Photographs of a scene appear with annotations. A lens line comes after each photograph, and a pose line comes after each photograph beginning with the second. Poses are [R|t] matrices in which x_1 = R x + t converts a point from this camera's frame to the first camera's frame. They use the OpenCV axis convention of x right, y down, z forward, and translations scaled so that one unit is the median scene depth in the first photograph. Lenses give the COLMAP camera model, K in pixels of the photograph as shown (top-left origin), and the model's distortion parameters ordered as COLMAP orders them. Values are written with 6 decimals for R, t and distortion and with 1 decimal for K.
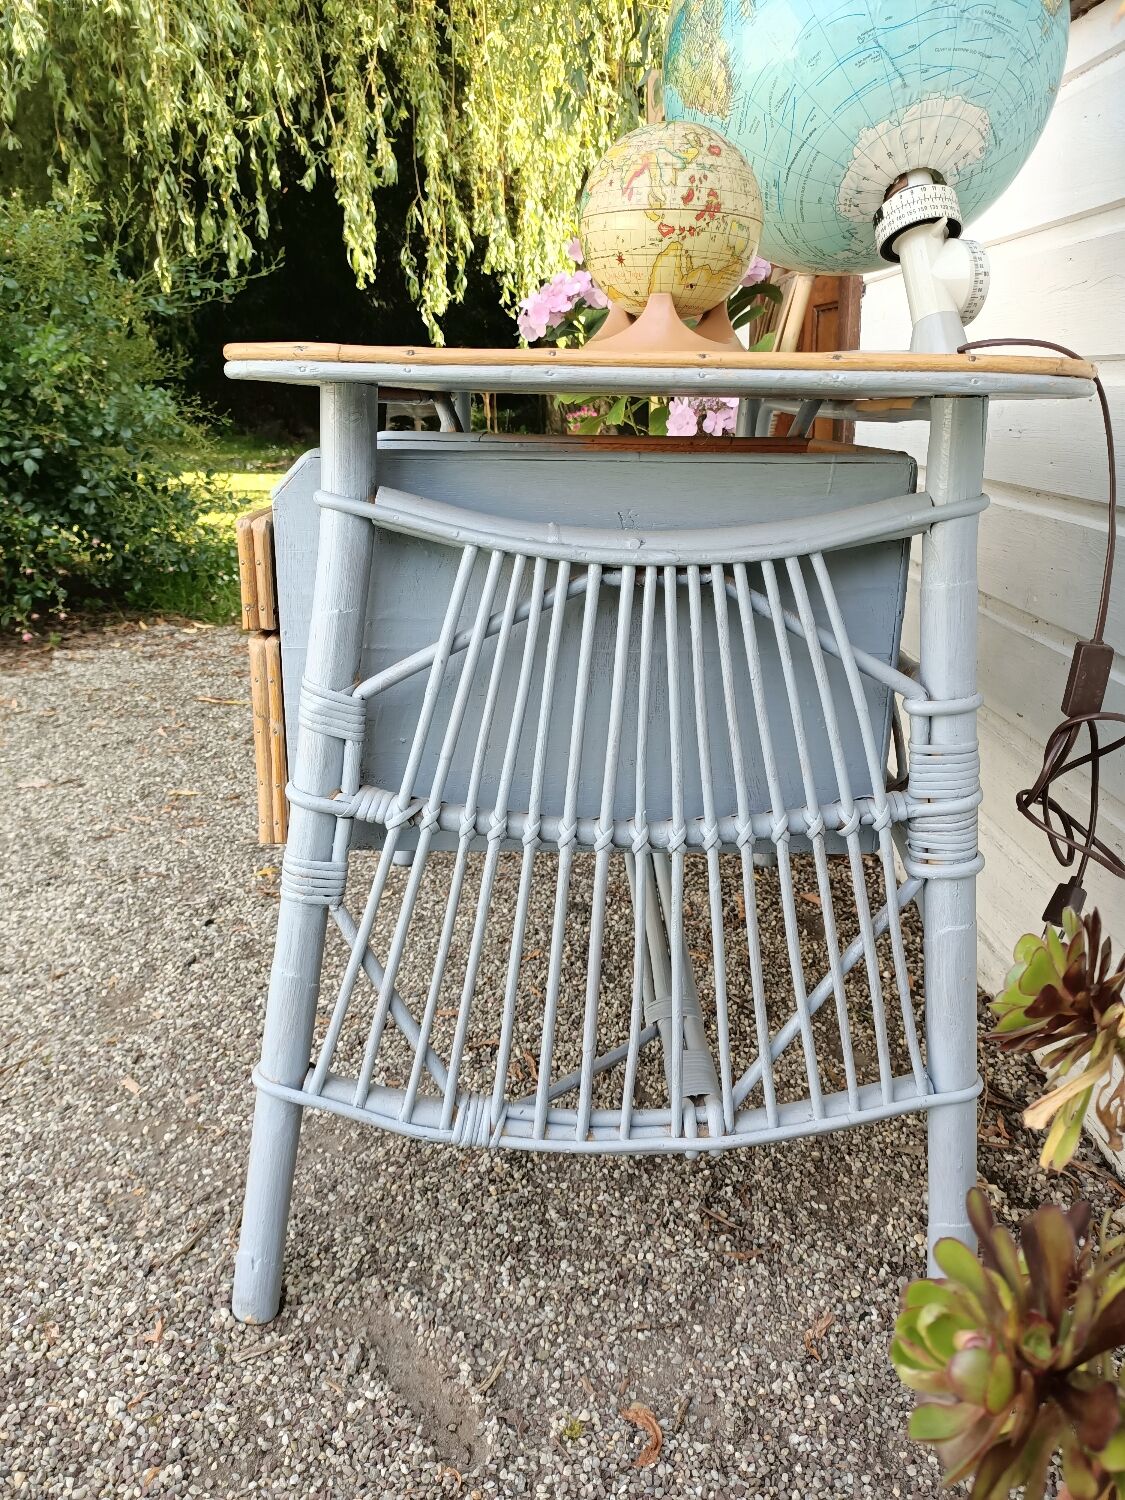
lens RADIAL K [[1103.0, 0, 532.2], [0, 1103.0, 776.4], [0, 0, 1]] dist [0.038148, -0.043364]
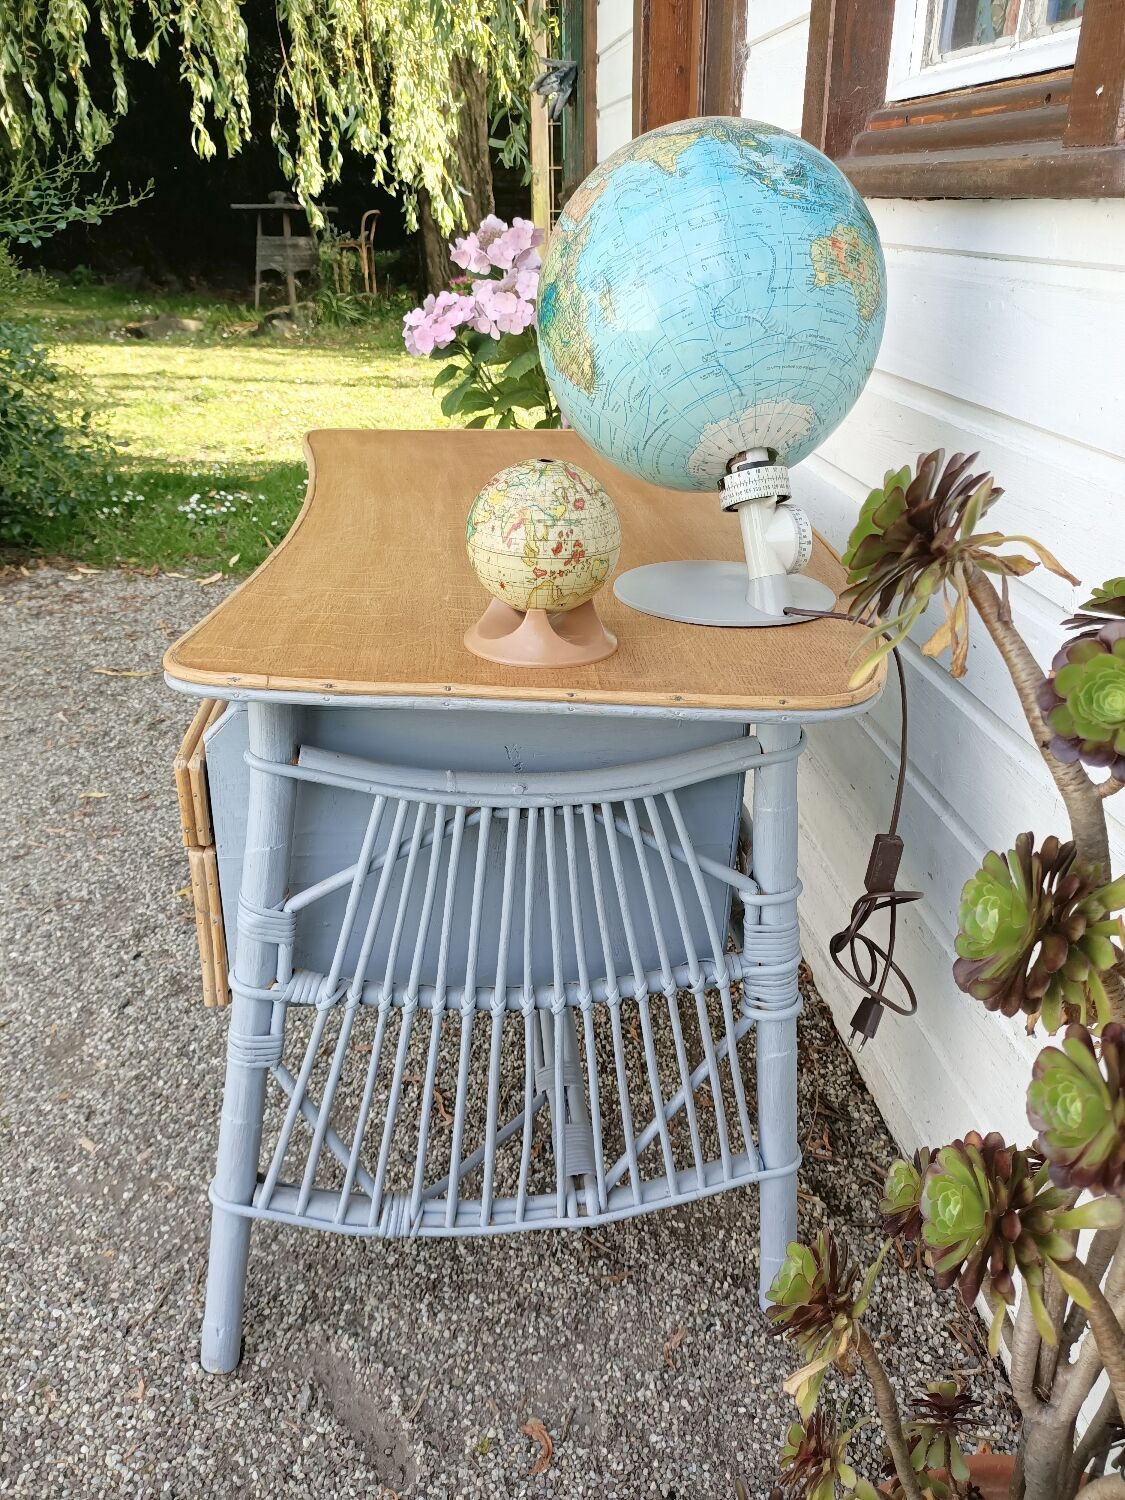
lens RADIAL K [[1103.0, 0, 531.3], [0, 1103.0, 776.7], [0, 0, 1]] dist [0.038148, -0.043364]
pose [[0.995233, -0.028900, 0.093143, -0.004559], [0.016004, 0.990534, 0.136334, -0.321467], [-0.096201, -0.134193, 0.986275, -0.152033]]
